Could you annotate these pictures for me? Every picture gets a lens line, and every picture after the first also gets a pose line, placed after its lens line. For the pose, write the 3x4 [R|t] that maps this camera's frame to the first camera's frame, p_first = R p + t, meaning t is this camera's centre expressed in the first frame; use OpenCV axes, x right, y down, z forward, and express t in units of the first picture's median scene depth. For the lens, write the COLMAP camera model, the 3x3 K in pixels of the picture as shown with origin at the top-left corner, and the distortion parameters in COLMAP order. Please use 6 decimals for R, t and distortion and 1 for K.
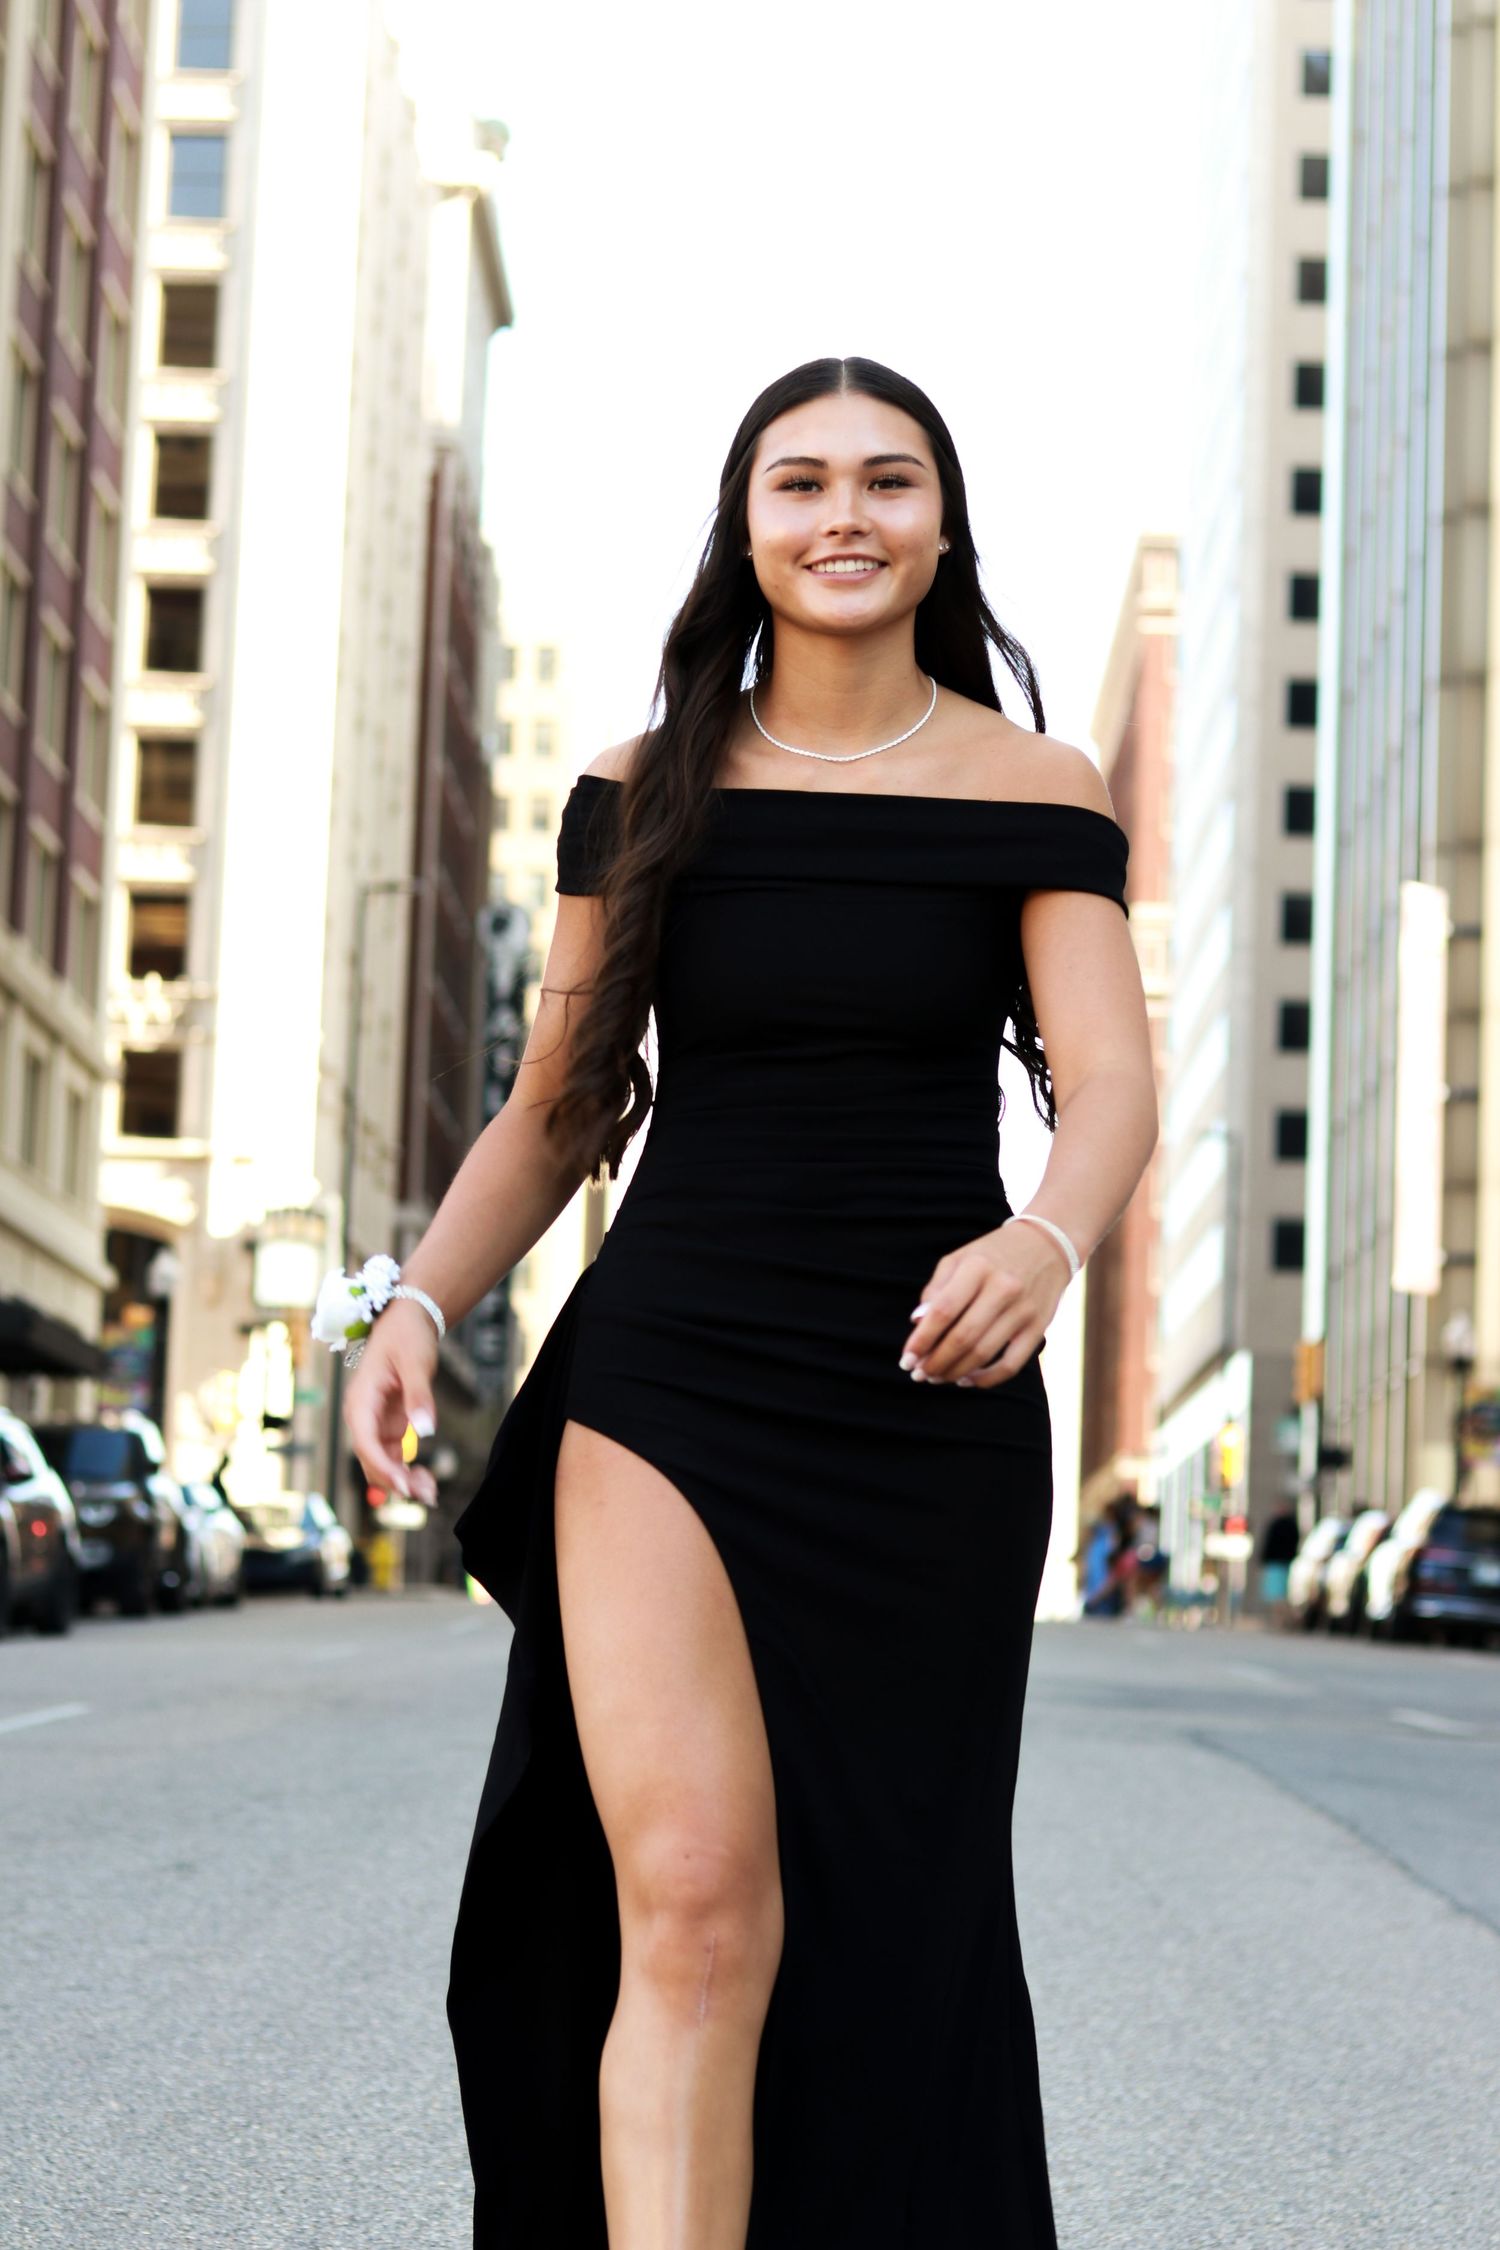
lens RADIAL K [[5809.5, 0, 750.0], [0, 5809.5, 1125.0], [0, 0, 1]] dist [-0.157238, 0.347842]
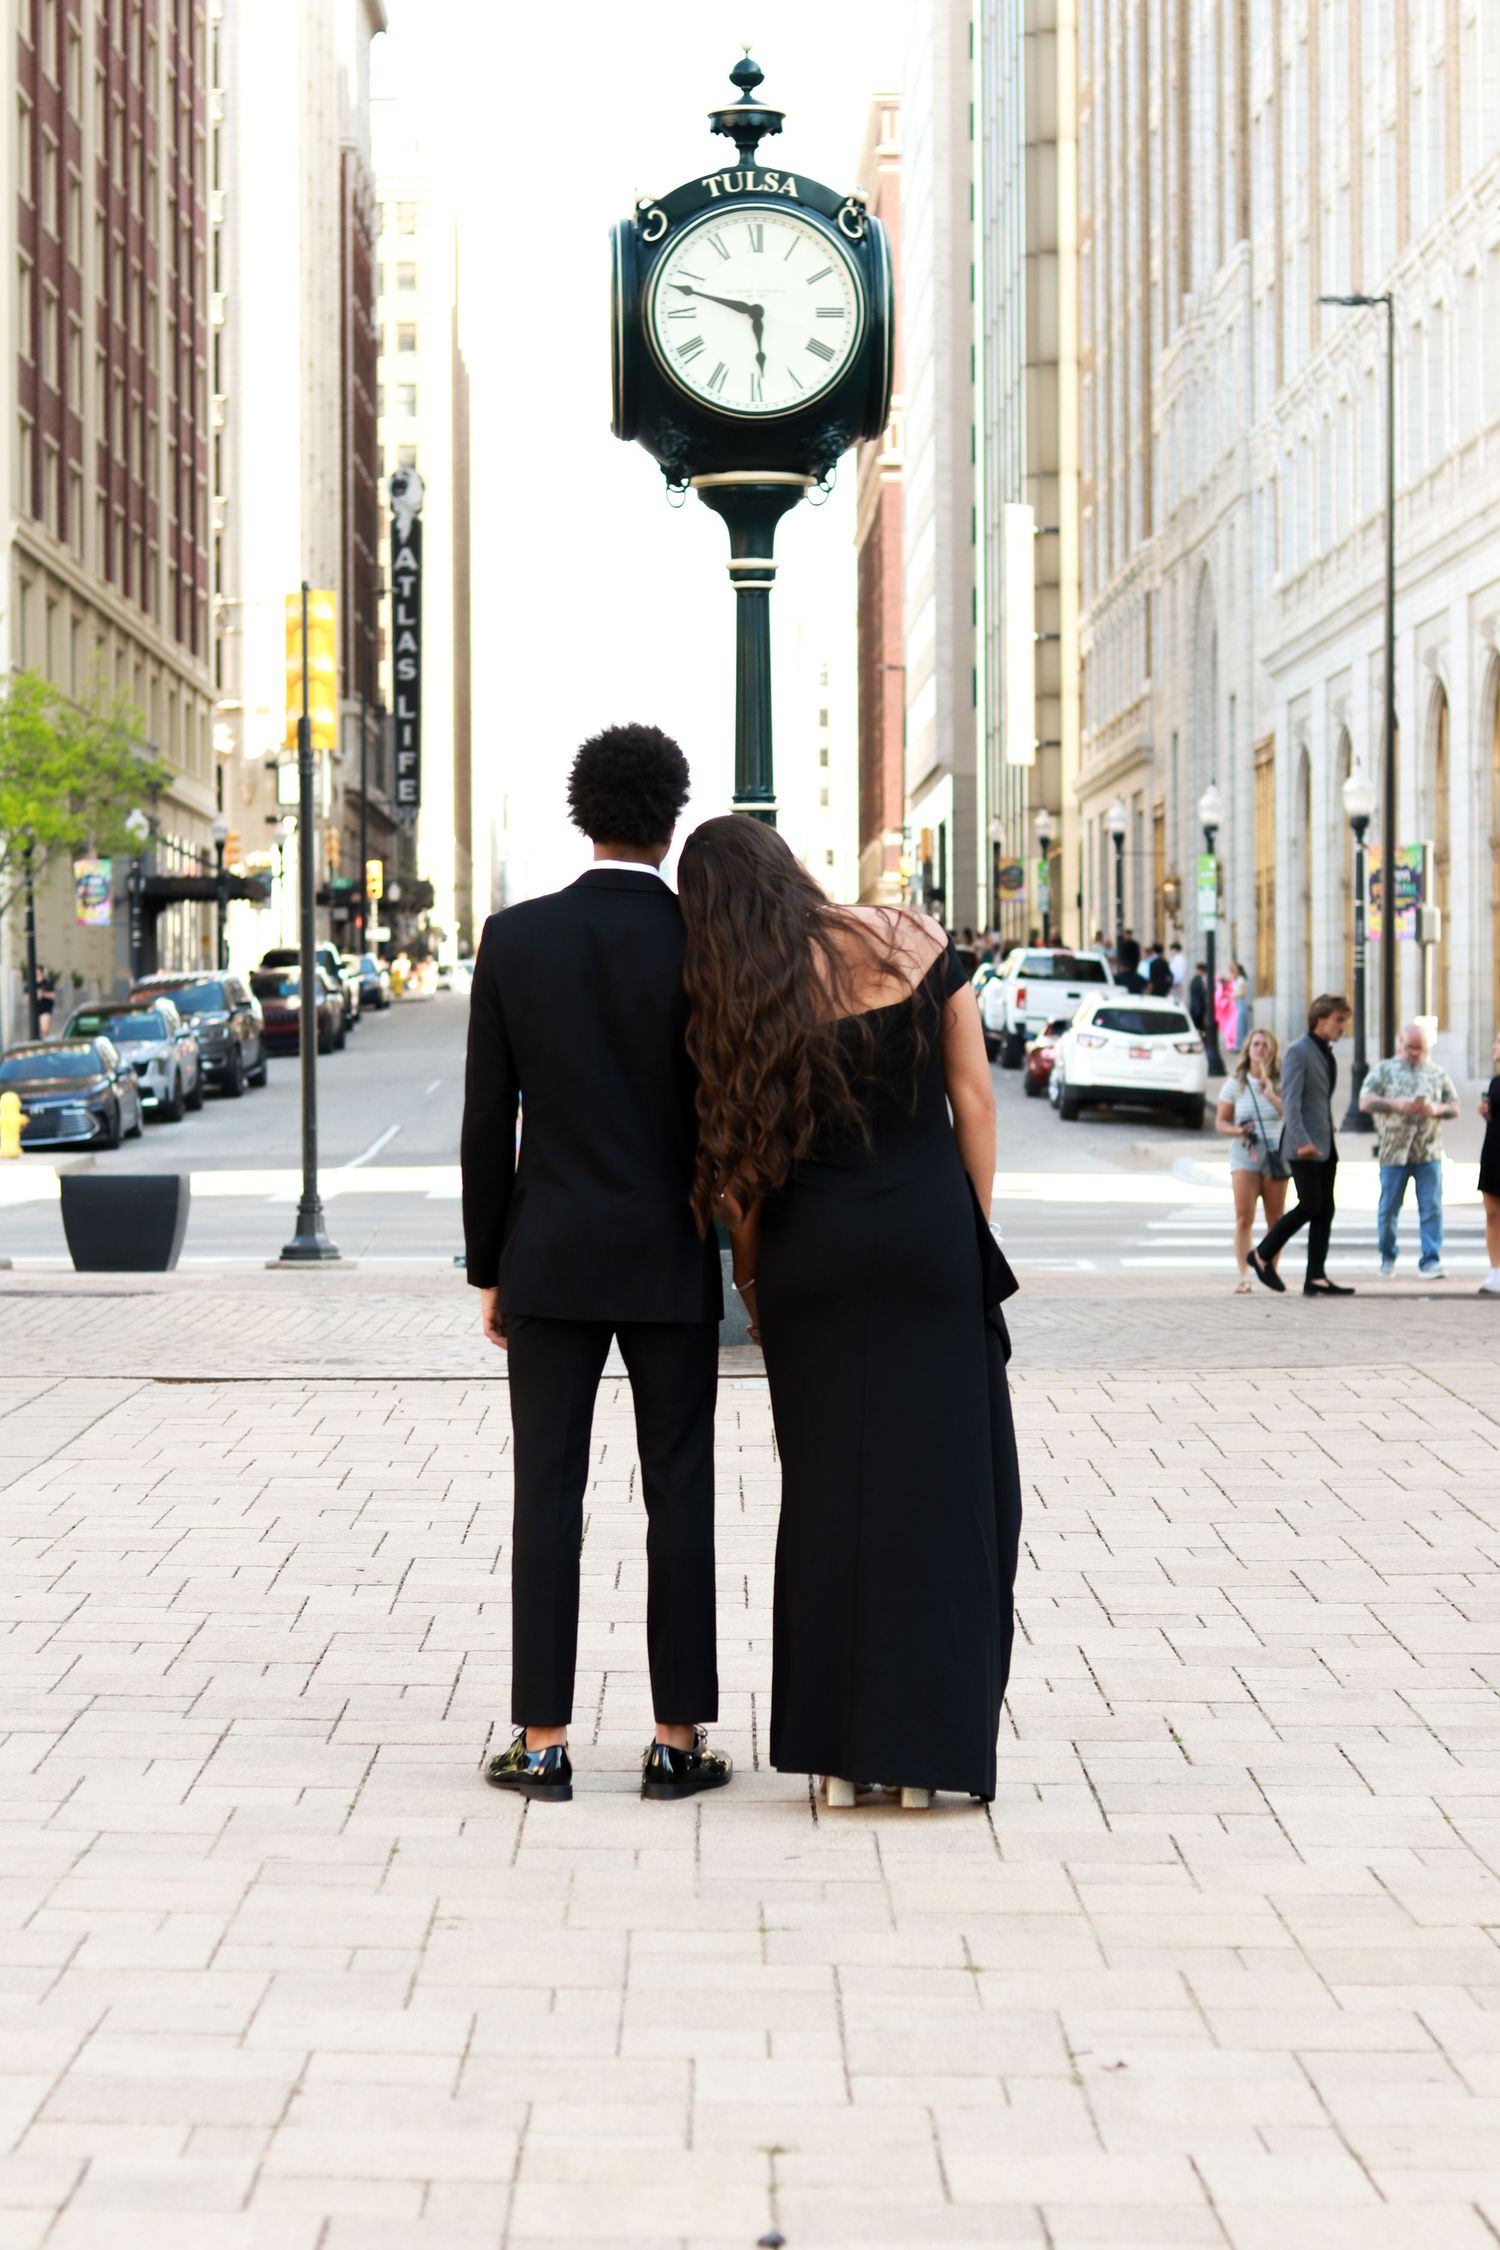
lens RADIAL K [[5809.5, 0, 750.0], [0, 5809.5, 1125.0], [0, 0, 1]] dist [-0.157238, 0.347842]
pose [[0.998852, -0.040377, 0.025774, -0.002189], [0.037042, 0.992221, 0.118854, -0.073942], [-0.030372, -0.117762, 0.992577, -0.648826]]
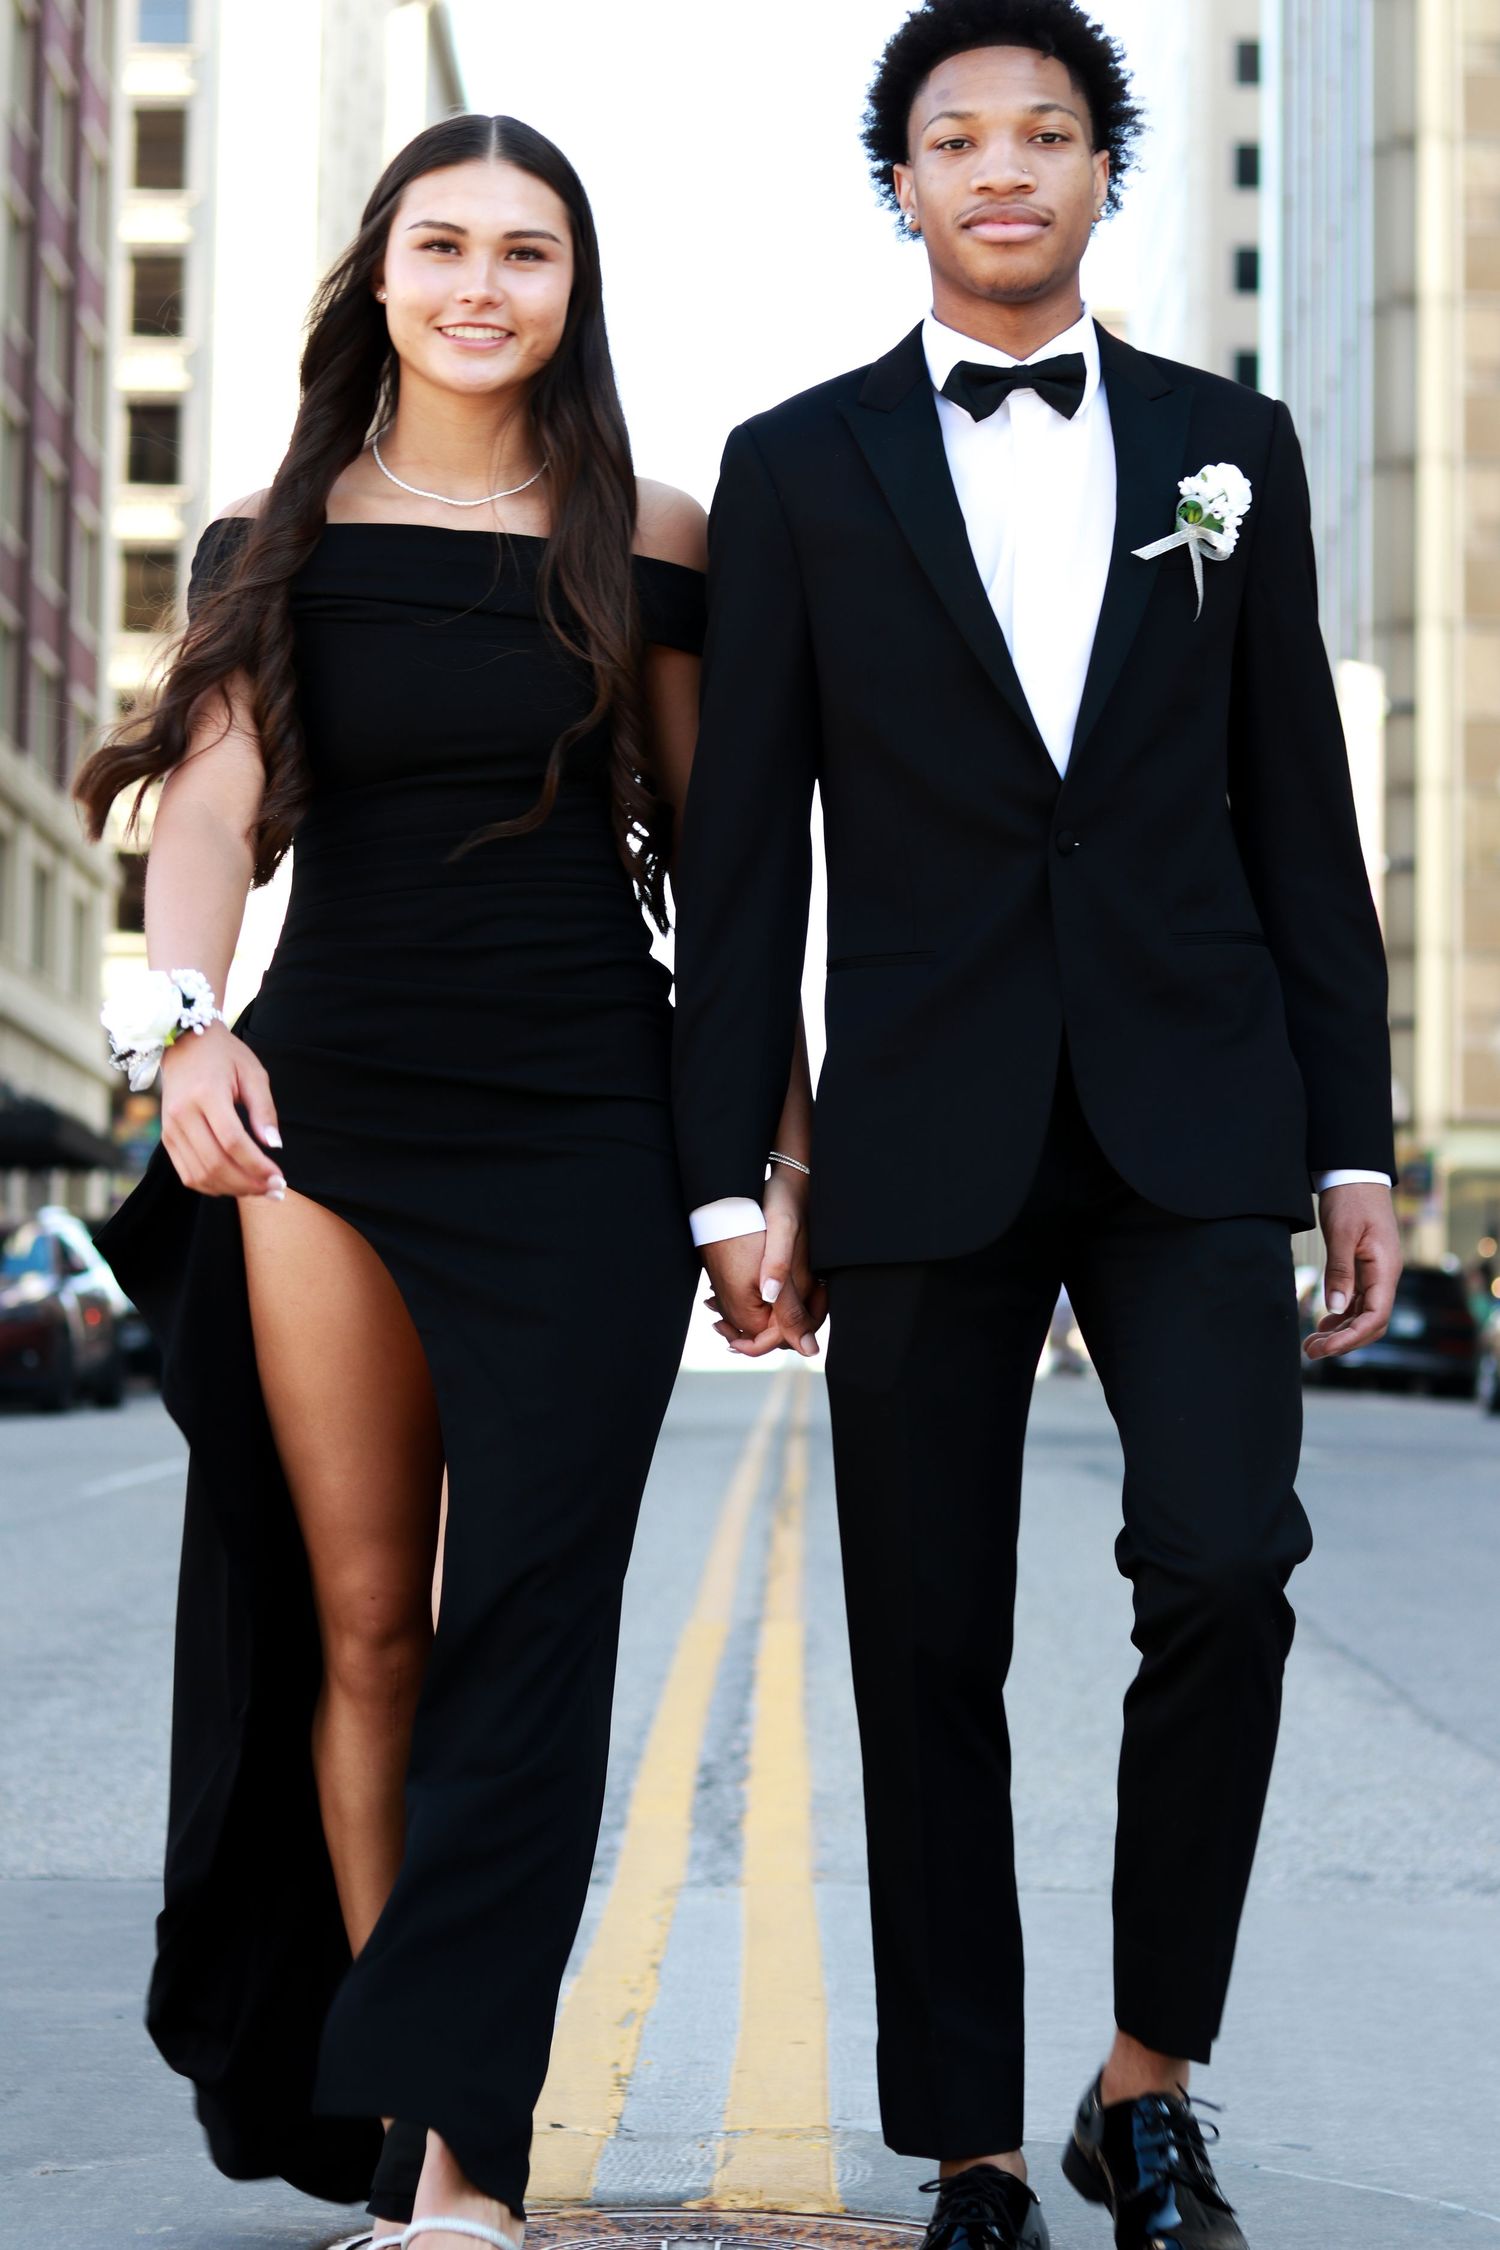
lens RADIAL K [[5809.5, 0, 750.0], [0, 5809.5, 1125.0], [0, 0, 1]] dist [-0.157238, 0.347842]
pose [[0.999723, -0.023126, 0.004343, 0.000221], [0.022931, 0.998910, 0.040658, -0.004074], [-0.005278, -0.040547, 0.999164, -0.049609]]
